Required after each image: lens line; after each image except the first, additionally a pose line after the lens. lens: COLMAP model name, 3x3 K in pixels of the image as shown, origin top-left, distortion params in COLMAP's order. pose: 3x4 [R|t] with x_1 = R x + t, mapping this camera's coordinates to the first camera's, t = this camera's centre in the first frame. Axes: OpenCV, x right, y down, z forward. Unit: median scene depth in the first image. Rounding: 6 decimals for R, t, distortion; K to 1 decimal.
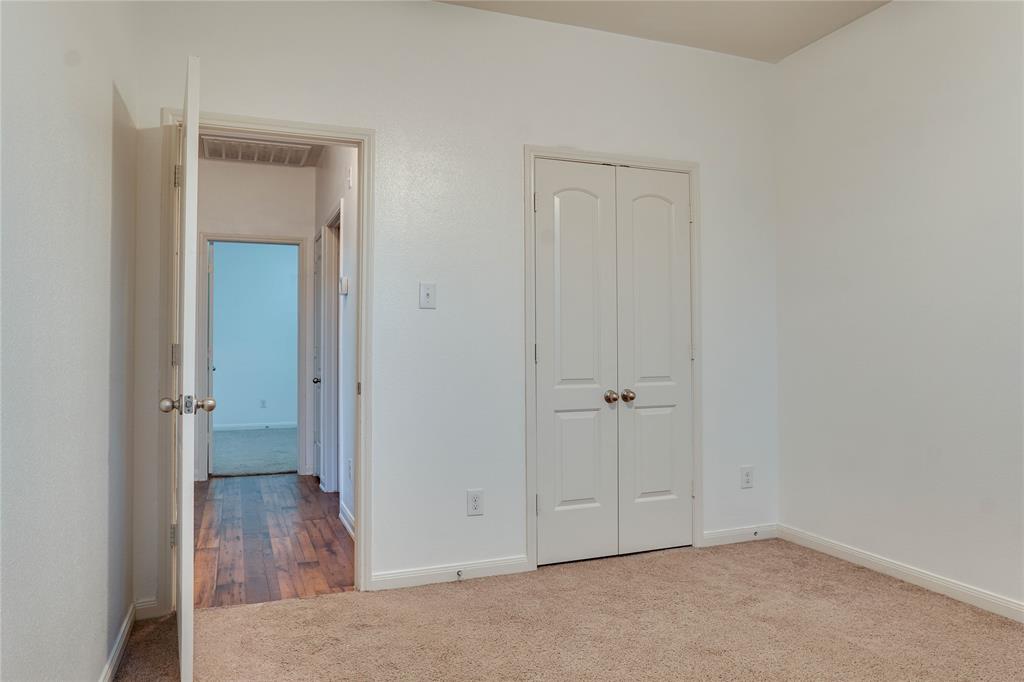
lens RADIAL K [[702.7, 0, 512.0], [0, 702.7, 341.0], [0, 0, 1]] dist [0.032594, -0.000360]
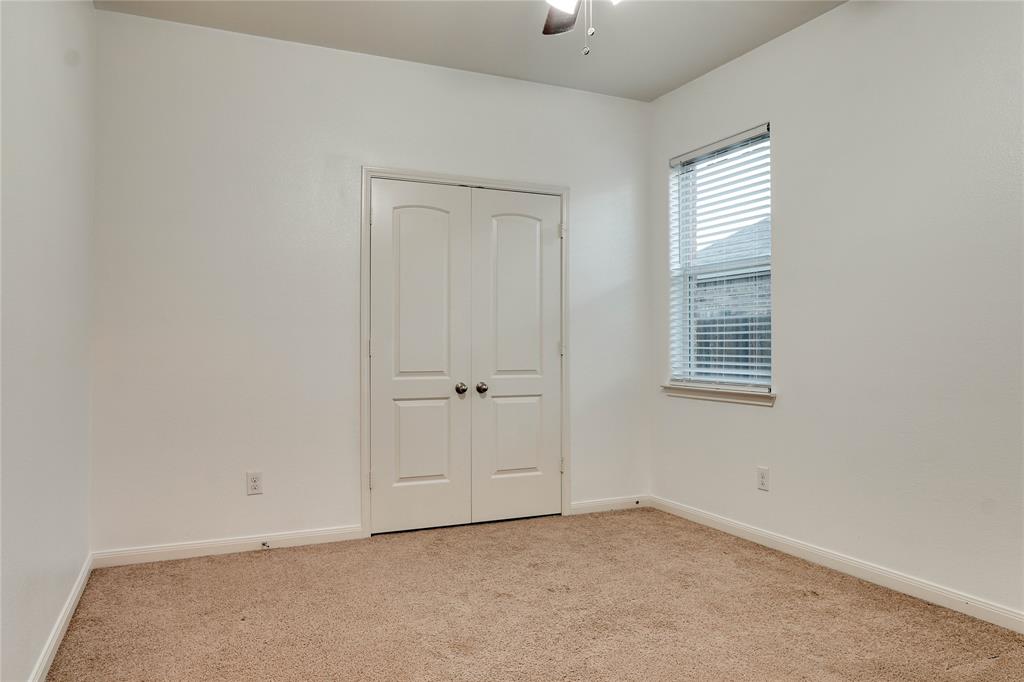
lens RADIAL K [[553.0, 0, 512.0], [0, 553.0, 341.4], [0, 0, 1]] dist [-0.003966, -0.000343]
pose [[0.999027, 0.011412, -0.042603, 0.255358], [-0.011164, 0.999919, 0.006065, -0.002298], [0.042669, -0.005583, 0.999074, 0.097641]]
